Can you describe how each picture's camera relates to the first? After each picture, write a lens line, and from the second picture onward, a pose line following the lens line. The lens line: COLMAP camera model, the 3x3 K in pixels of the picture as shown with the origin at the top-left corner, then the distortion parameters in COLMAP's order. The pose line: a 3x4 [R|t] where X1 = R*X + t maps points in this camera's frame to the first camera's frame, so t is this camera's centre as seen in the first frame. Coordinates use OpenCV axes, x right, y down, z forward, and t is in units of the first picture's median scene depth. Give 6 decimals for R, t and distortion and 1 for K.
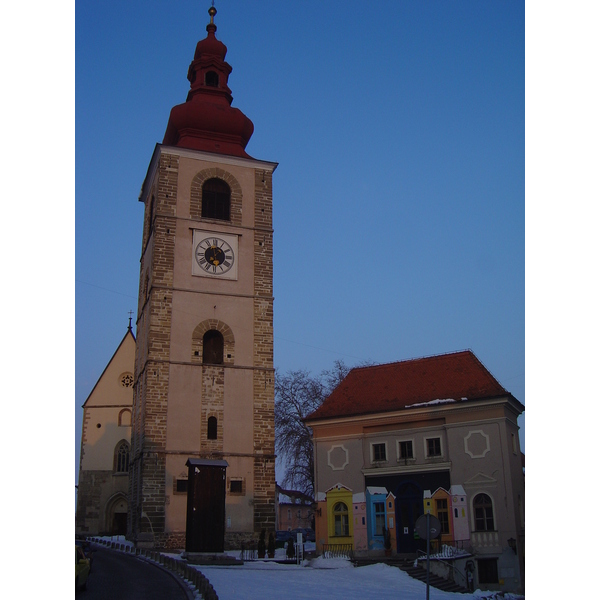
lens RADIAL K [[682.9, 0, 300.0], [0, 682.9, 300.0], [0, 0, 1]] dist [-0.142507, 0.018366]
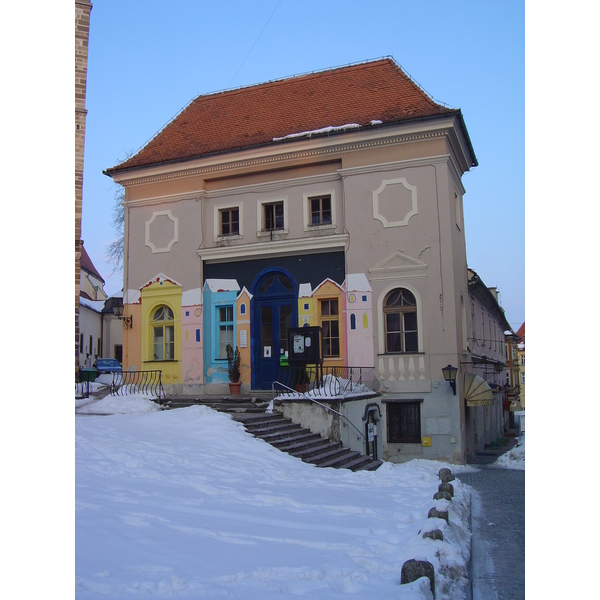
lens RADIAL K [[682.9, 0, 300.0], [0, 682.9, 300.0], [0, 0, 1]] dist [-0.142507, 0.018366]
pose [[0.992184, 0.014755, 0.123907, 0.112864], [-0.041600, 0.975292, 0.216970, 0.170722], [-0.117644, -0.220428, 0.968283, 0.431609]]
